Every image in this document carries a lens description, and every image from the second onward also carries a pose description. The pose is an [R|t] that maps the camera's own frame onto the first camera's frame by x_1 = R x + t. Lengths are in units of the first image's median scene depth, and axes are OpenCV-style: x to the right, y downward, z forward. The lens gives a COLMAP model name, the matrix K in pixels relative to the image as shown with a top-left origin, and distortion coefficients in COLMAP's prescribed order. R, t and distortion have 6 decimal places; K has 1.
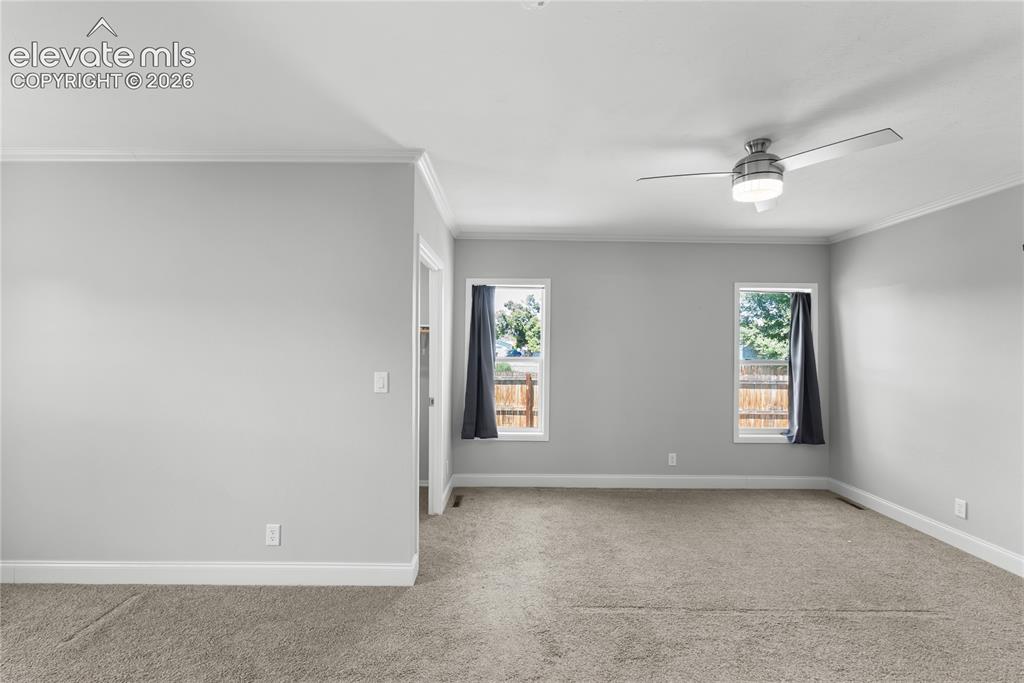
lens RADIAL K [[452.3, 0, 515.5], [0, 452.3, 345.6], [0, 0, 1]] dist [-0.006920, 0.000152]
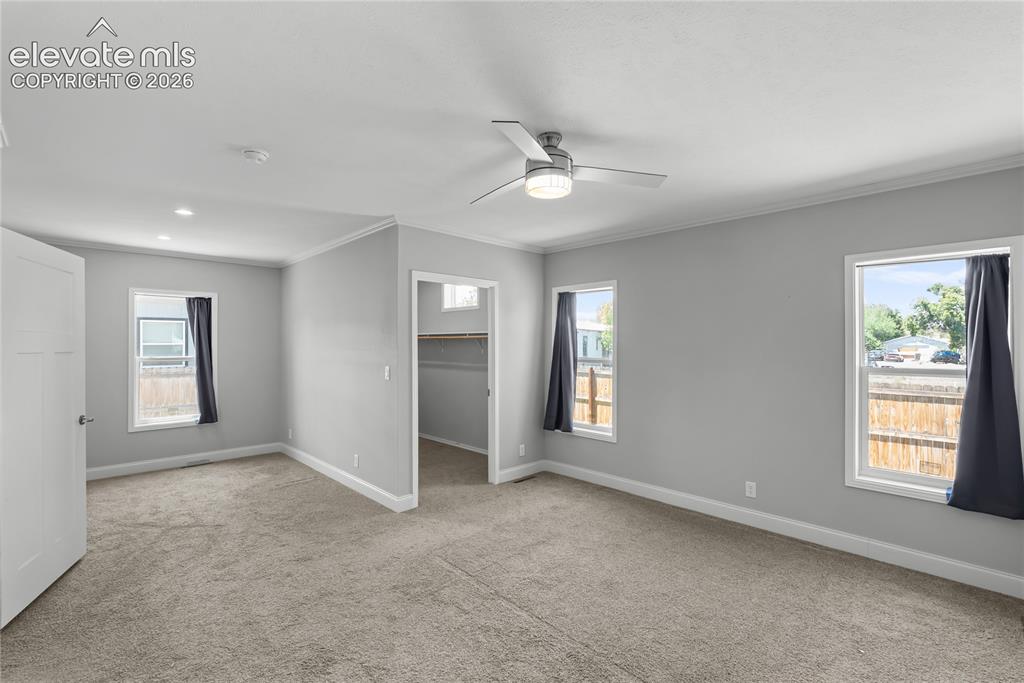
lens RADIAL K [[452.3, 0, 515.5], [0, 452.3, 345.6], [0, 0, 1]] dist [-0.006920, 0.000152]
pose [[0.693875, -0.005528, -0.720074, 0.657613], [0.005601, 0.999982, -0.002279, -0.002250], [0.720074, -0.002452, 0.693893, 0.156358]]
